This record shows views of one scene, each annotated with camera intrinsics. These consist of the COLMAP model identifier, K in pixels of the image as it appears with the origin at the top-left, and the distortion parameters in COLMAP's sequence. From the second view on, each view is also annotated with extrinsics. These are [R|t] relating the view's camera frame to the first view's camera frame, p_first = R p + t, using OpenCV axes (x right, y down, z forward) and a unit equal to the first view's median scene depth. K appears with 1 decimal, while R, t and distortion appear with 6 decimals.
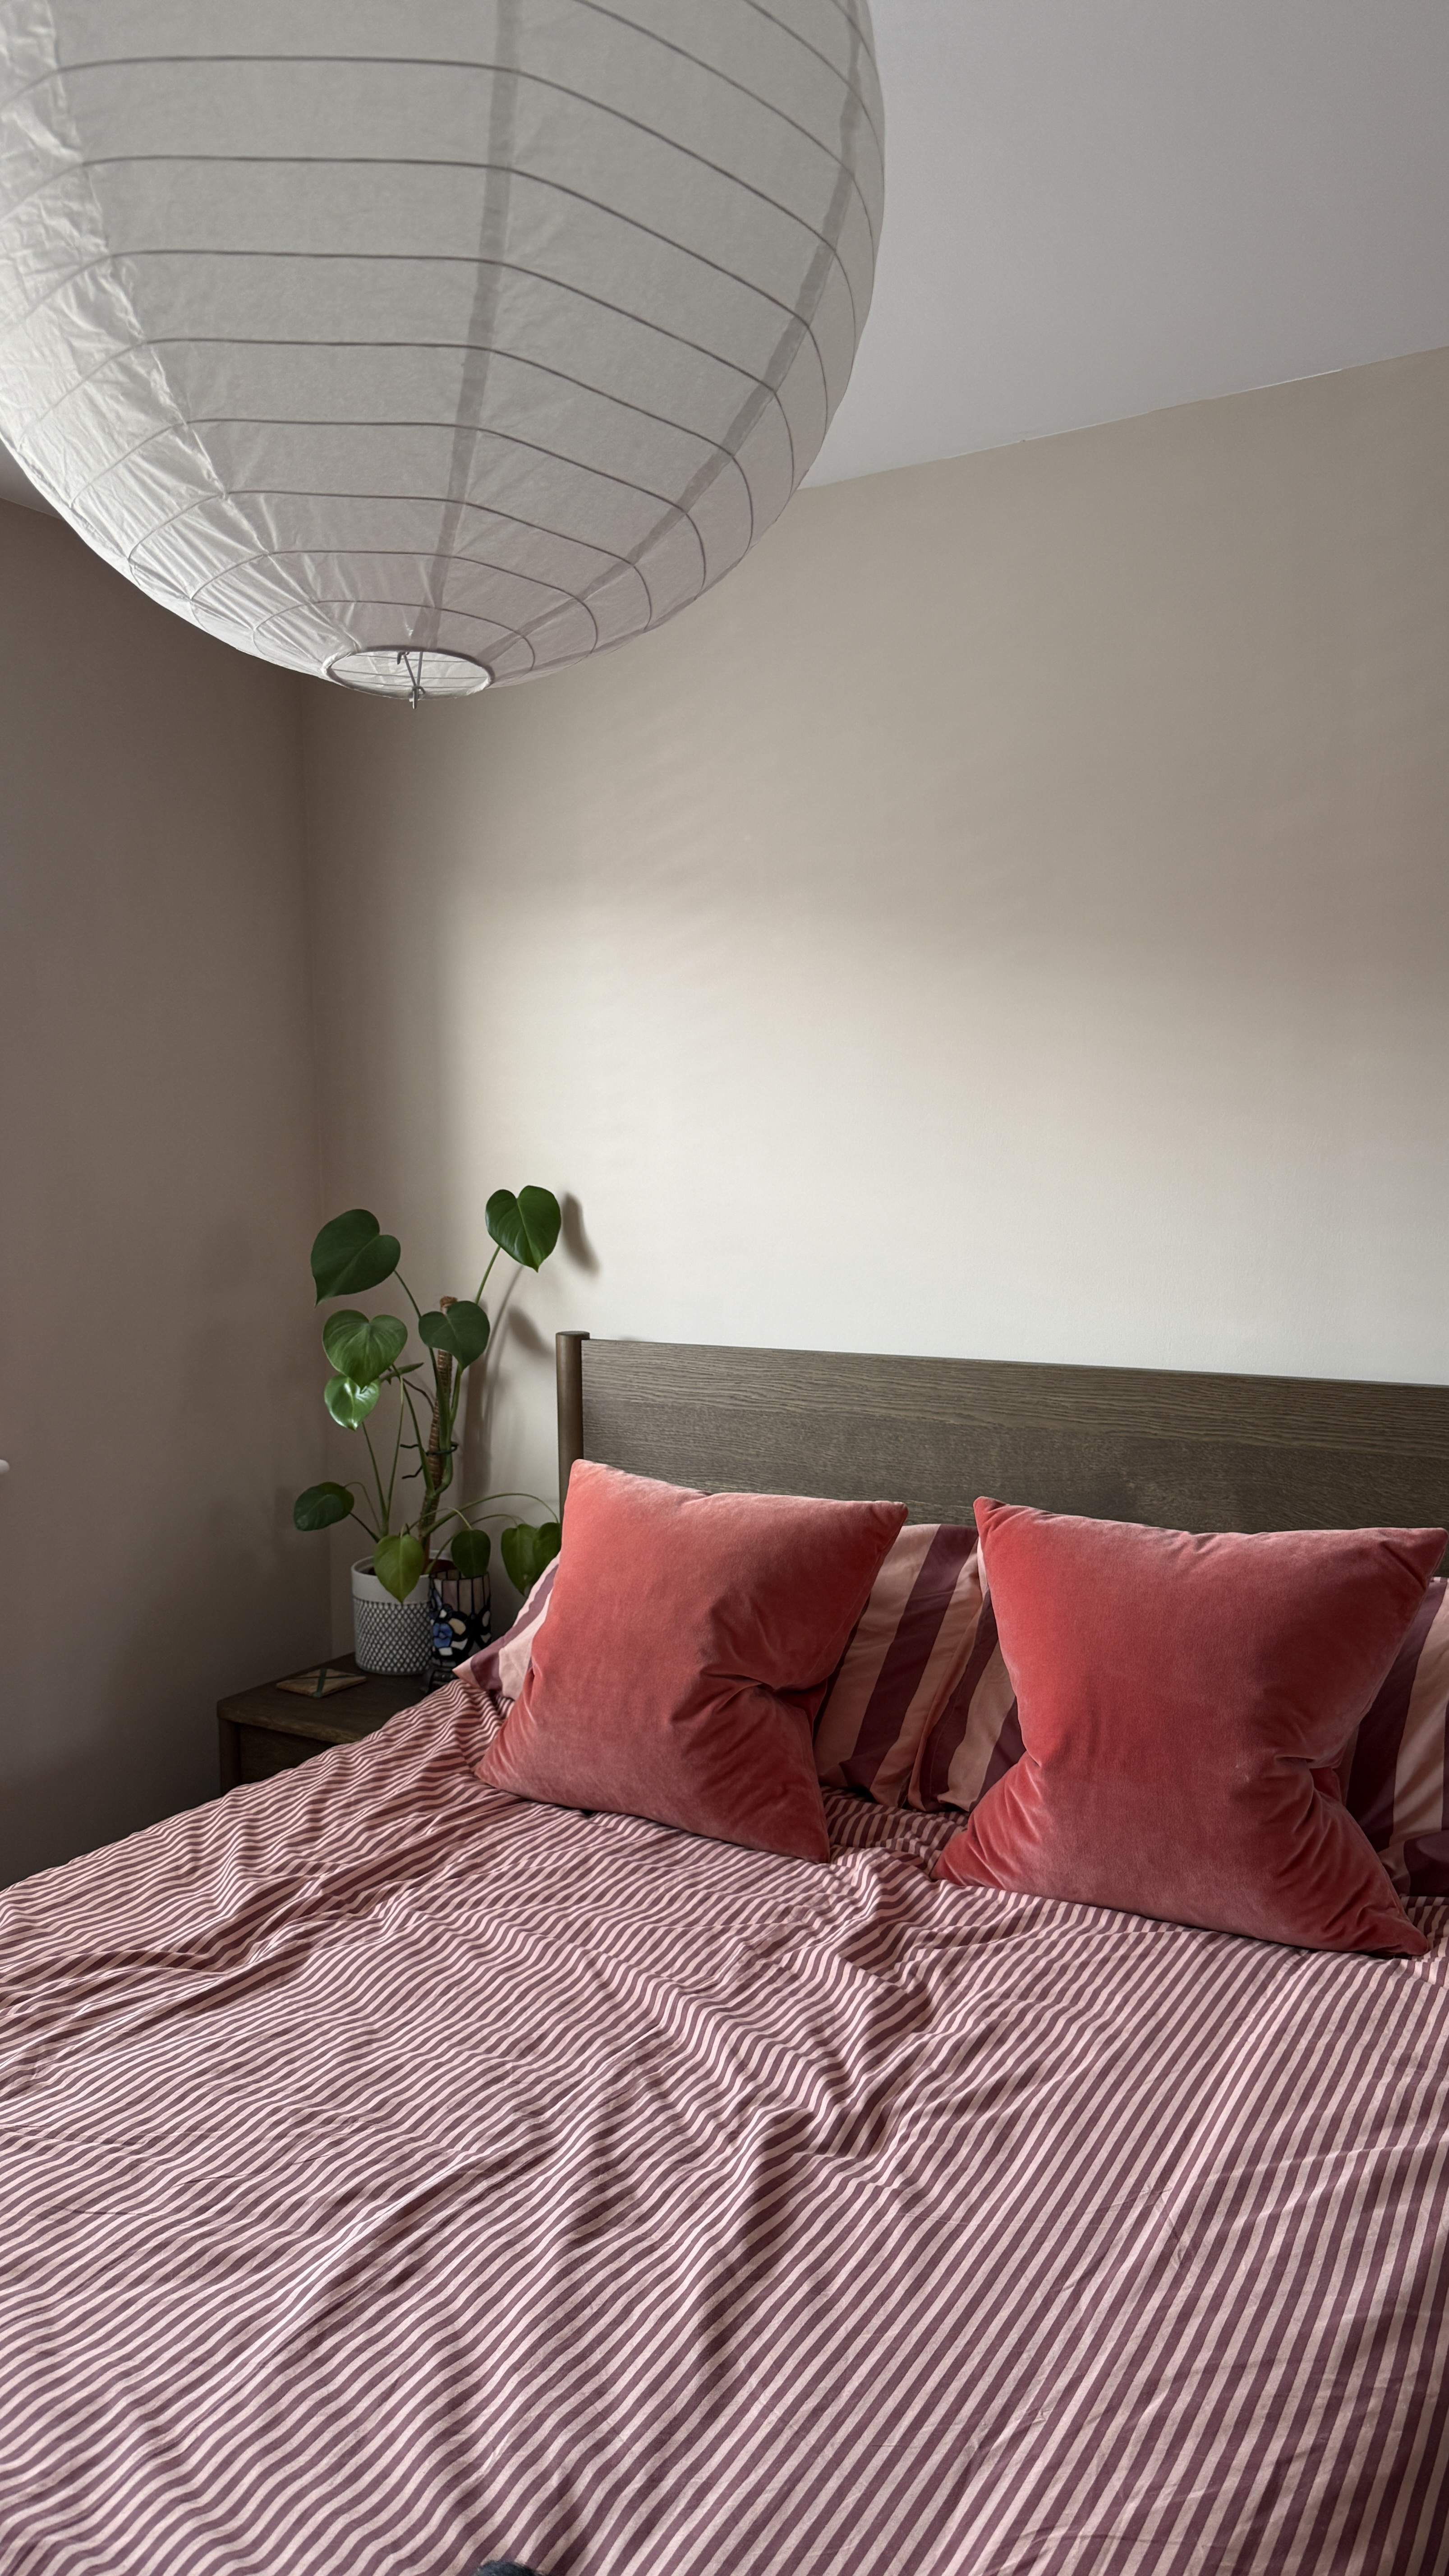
lens RADIAL K [[1802.5, 0, 713.8], [0, 1802.5, 1281.0], [0, 0, 1]] dist [0.164296, -0.286055]
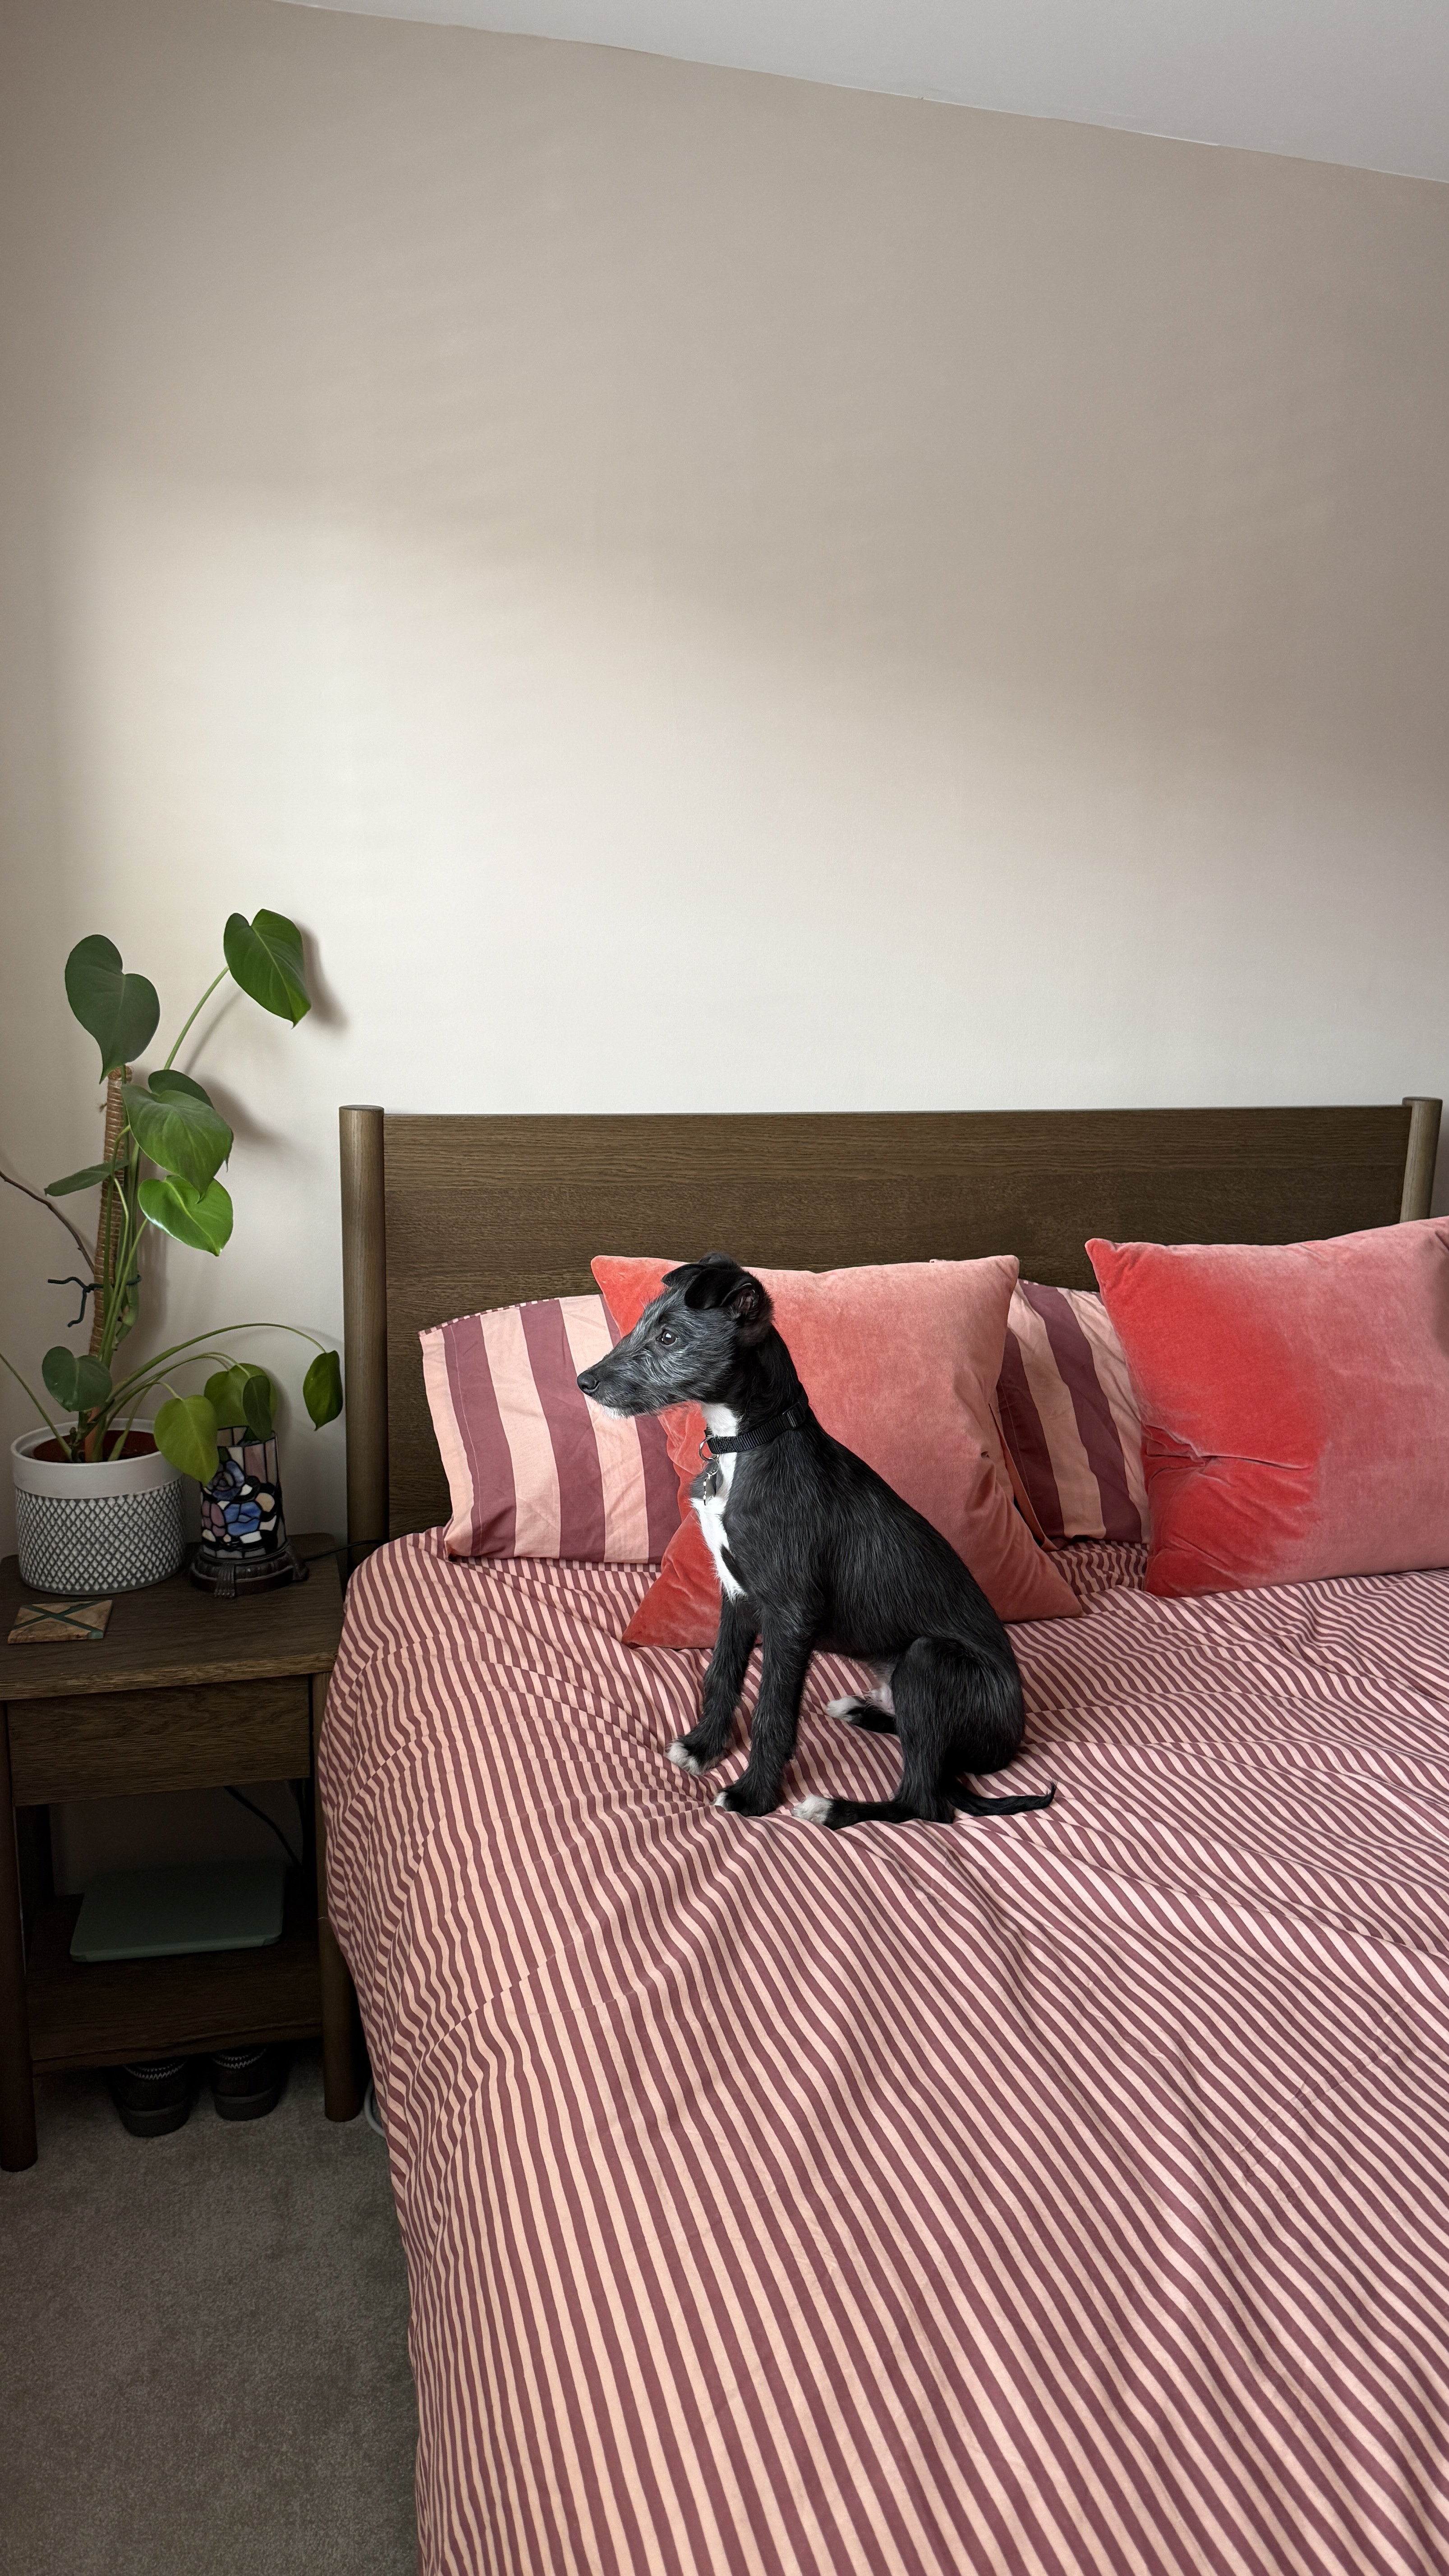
lens RADIAL K [[1797.9, 0, 721.4], [0, 1797.9, 1302.6], [0, 0, 1]] dist [0.194188, -0.422875]
pose [[0.674843, -0.124152, 0.727443, -0.798158], [0.022348, 0.988733, 0.148014, -0.000238], [-0.737623, -0.083629, 0.670014, 0.515874]]
